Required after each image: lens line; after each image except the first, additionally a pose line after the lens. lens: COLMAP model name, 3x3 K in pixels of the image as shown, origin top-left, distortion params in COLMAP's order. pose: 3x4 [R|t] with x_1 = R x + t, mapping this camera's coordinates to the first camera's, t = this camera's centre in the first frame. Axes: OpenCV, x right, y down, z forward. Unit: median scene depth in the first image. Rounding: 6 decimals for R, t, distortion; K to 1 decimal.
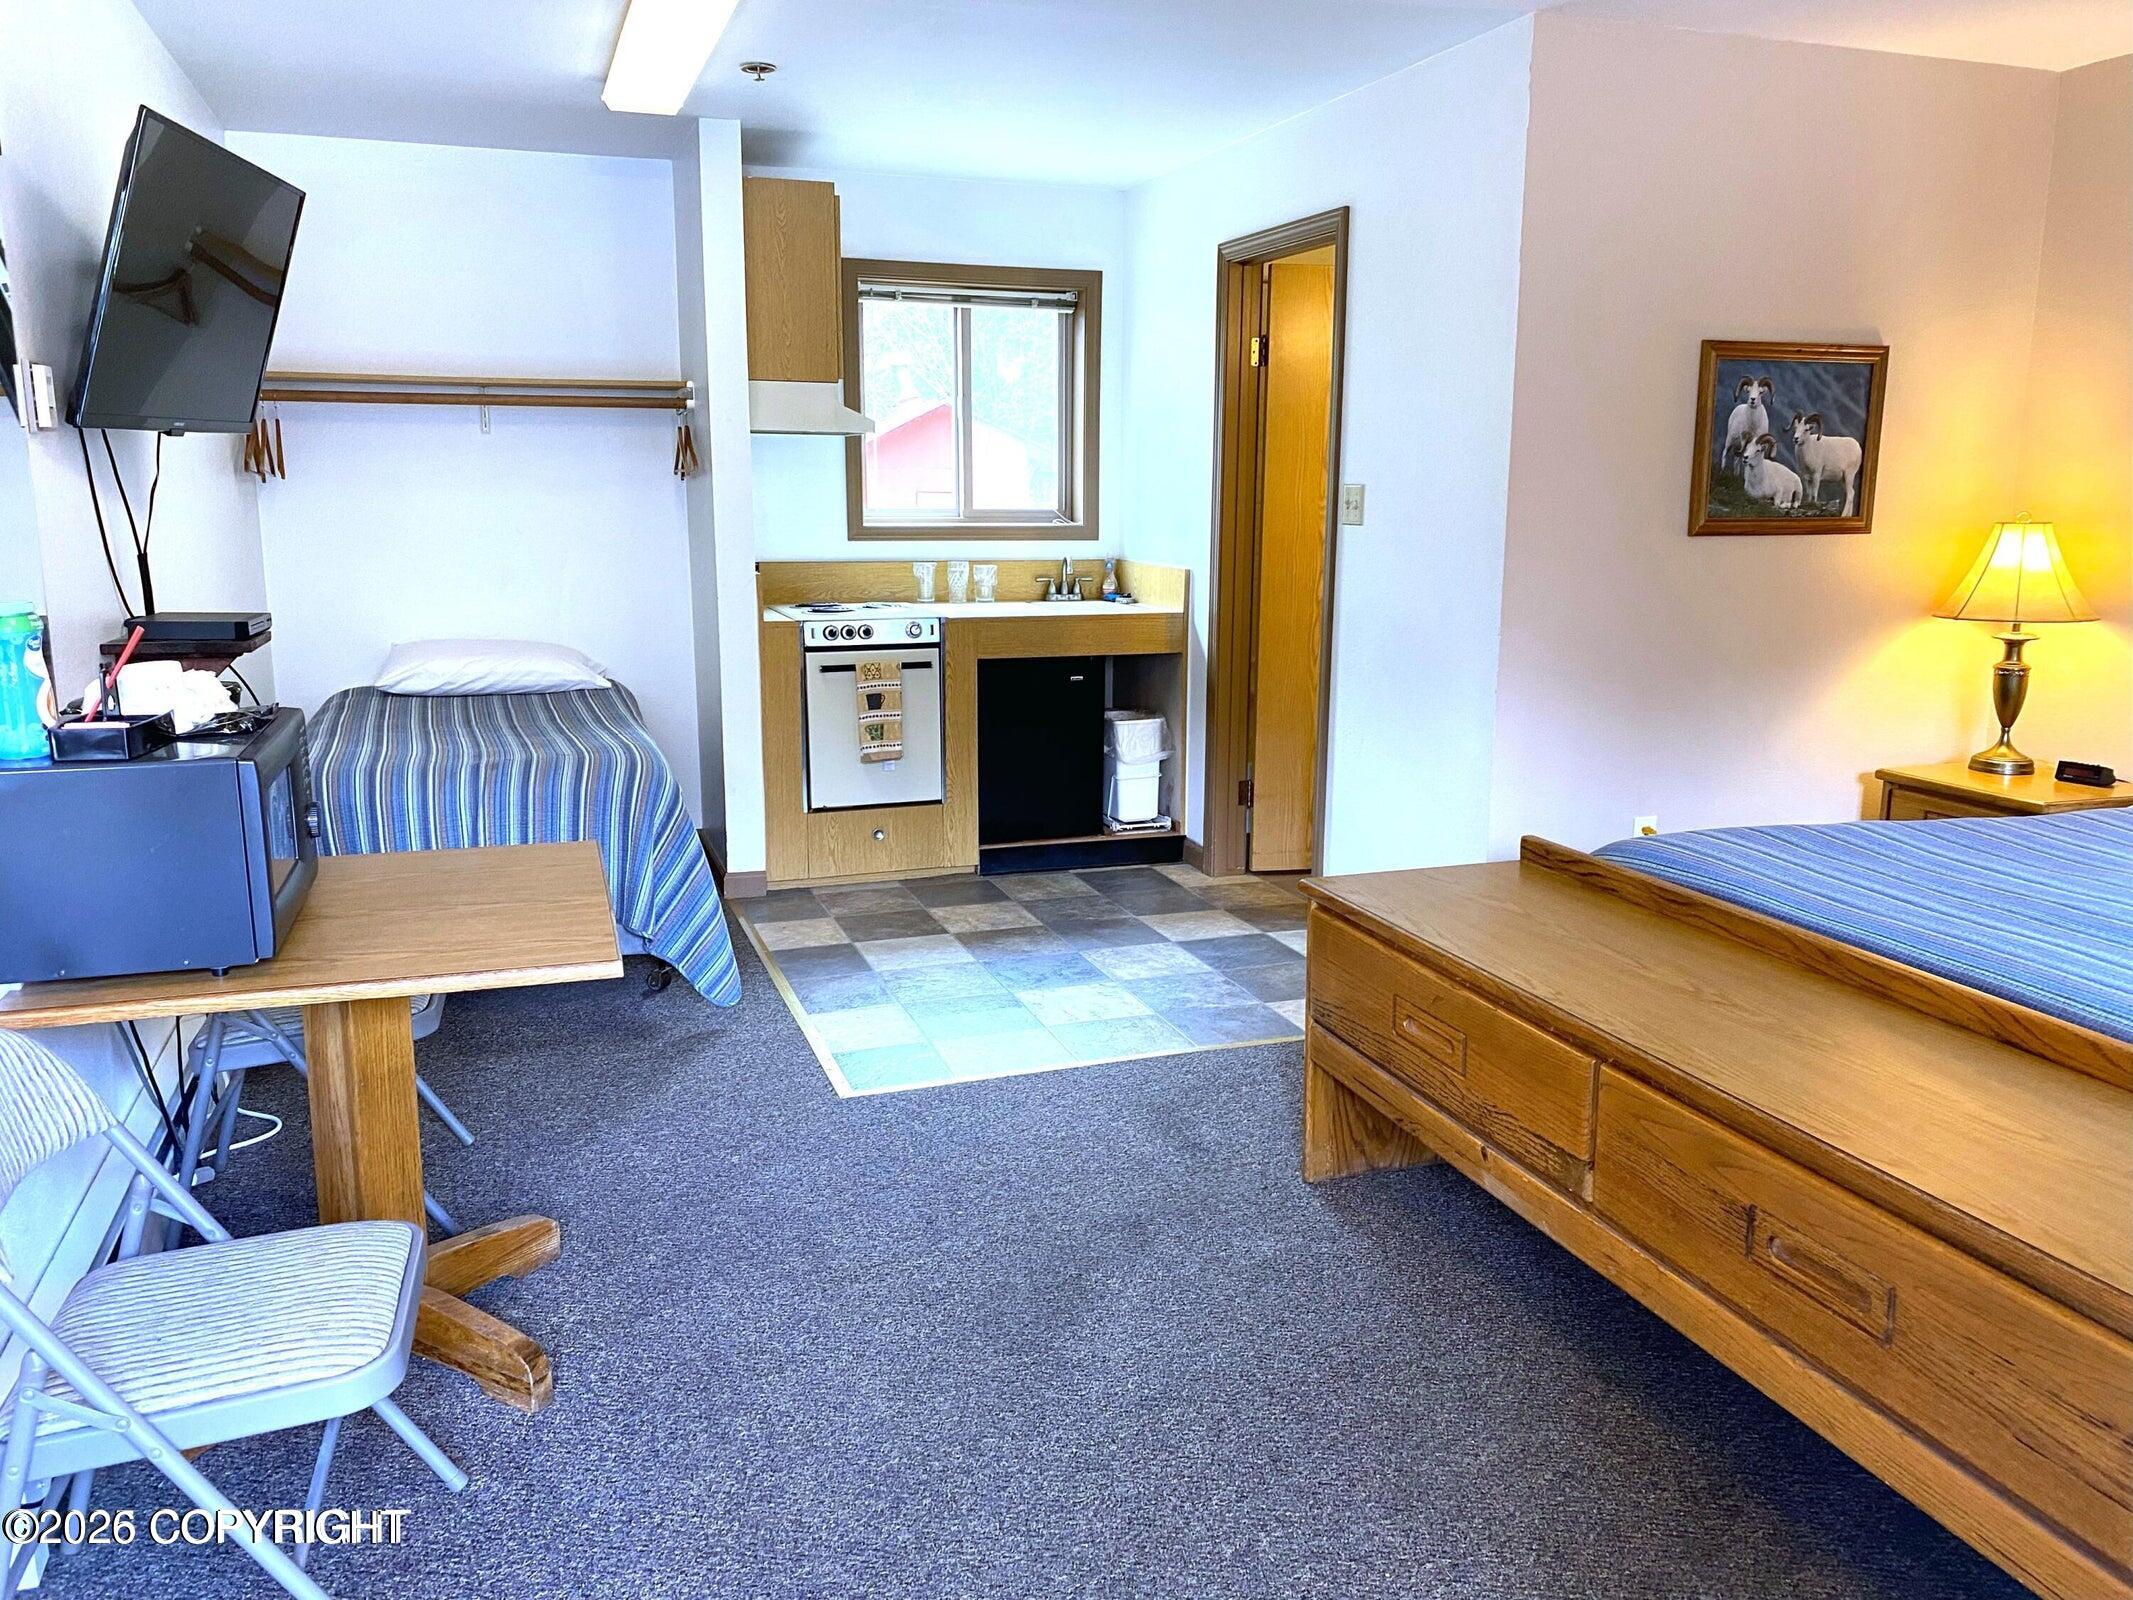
lens RADIAL K [[1610.1, 0, 1069.7], [0, 1610.1, 795.7], [0, 0, 1]] dist [0.012443, -0.009612]
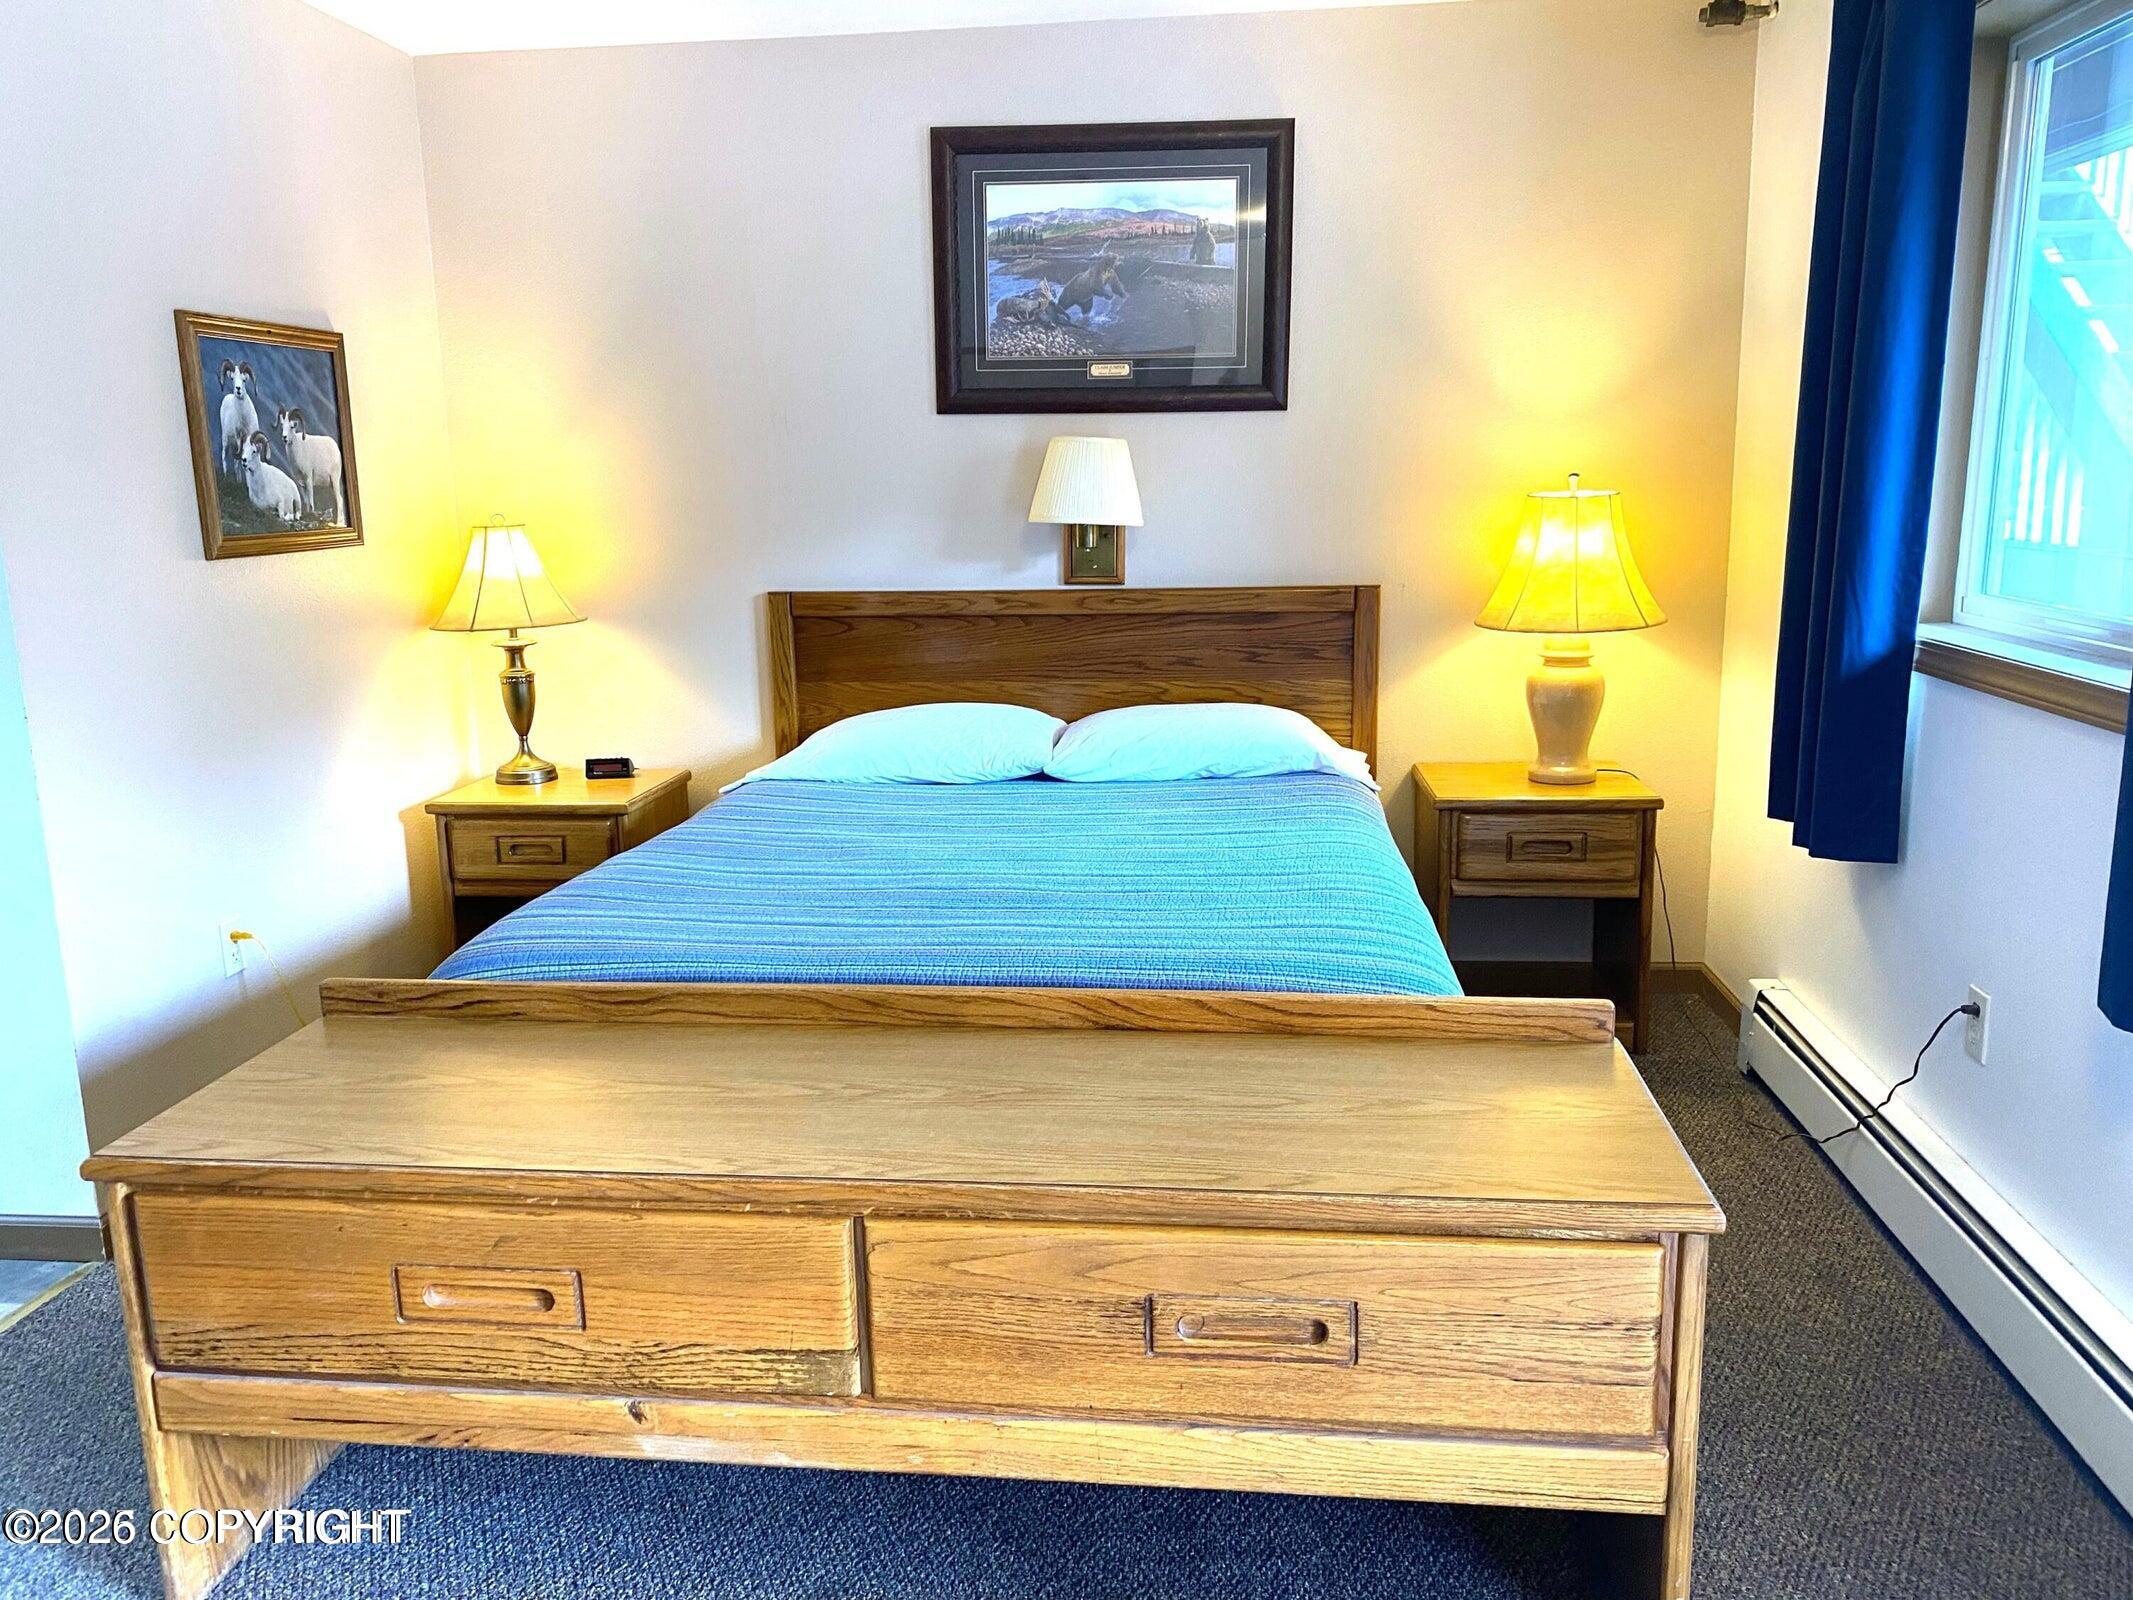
lens RADIAL K [[1610.1, 0, 1066.3], [0, 1610.1, 796.1], [0, 0, 1]] dist [0.012443, -0.009612]
pose [[0.434049, -0.191962, 0.880200, -0.149819], [0.198727, 0.973369, 0.114284, -0.056555], [-0.878697, 0.125315, 0.460638, 0.287628]]
